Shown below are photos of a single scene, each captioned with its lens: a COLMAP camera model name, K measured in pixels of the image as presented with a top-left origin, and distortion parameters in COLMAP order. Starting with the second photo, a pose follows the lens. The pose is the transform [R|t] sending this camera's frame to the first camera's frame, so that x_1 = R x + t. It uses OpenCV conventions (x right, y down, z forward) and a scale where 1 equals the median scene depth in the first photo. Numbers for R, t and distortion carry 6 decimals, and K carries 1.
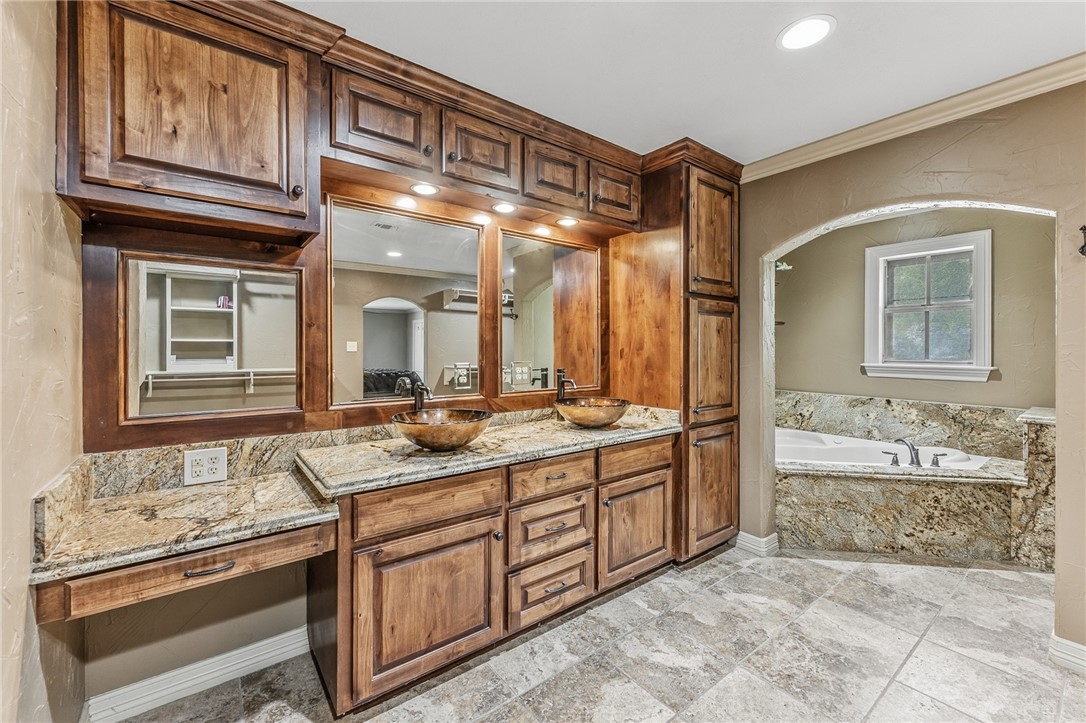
lens RADIAL K [[444.0, 0, 543.5], [0, 444.0, 349.0], [0, 0, 1]] dist [-0.003038, -0.000096]
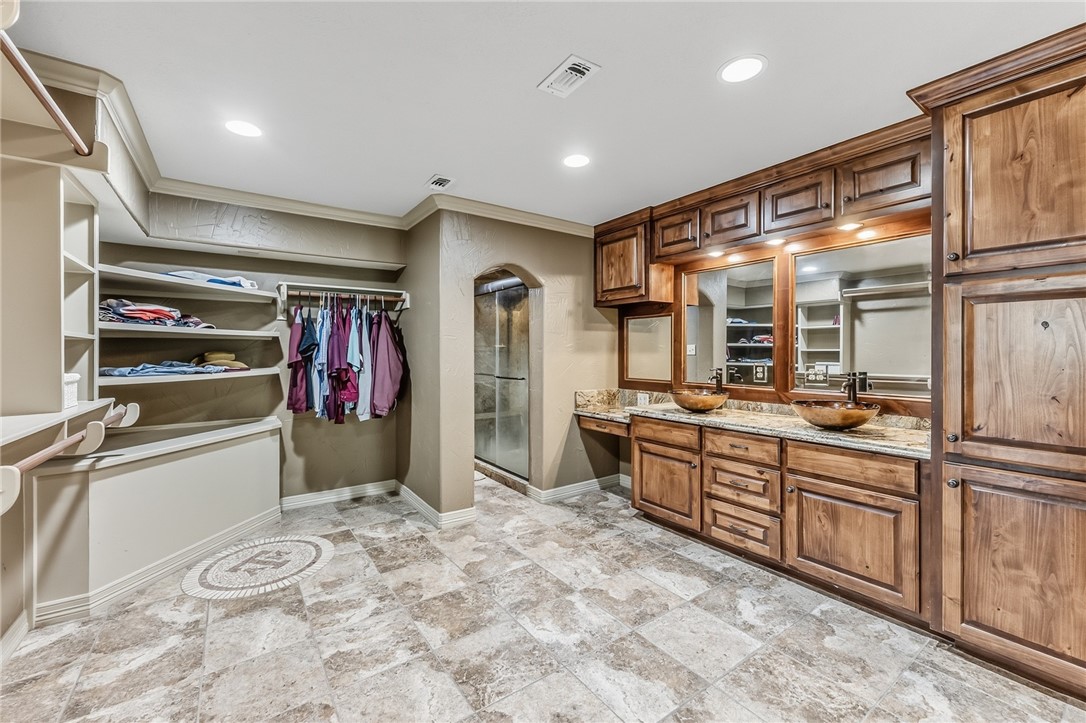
lens RADIAL K [[444.0, 0, 543.5], [0, 444.0, 349.0], [0, 0, 1]] dist [-0.003038, -0.000096]
pose [[-0.034504, -0.008166, -0.999371, 1.360763], [-0.004421, 0.999958, -0.008018, 0.002248], [0.999395, 0.004142, -0.034539, 0.432002]]
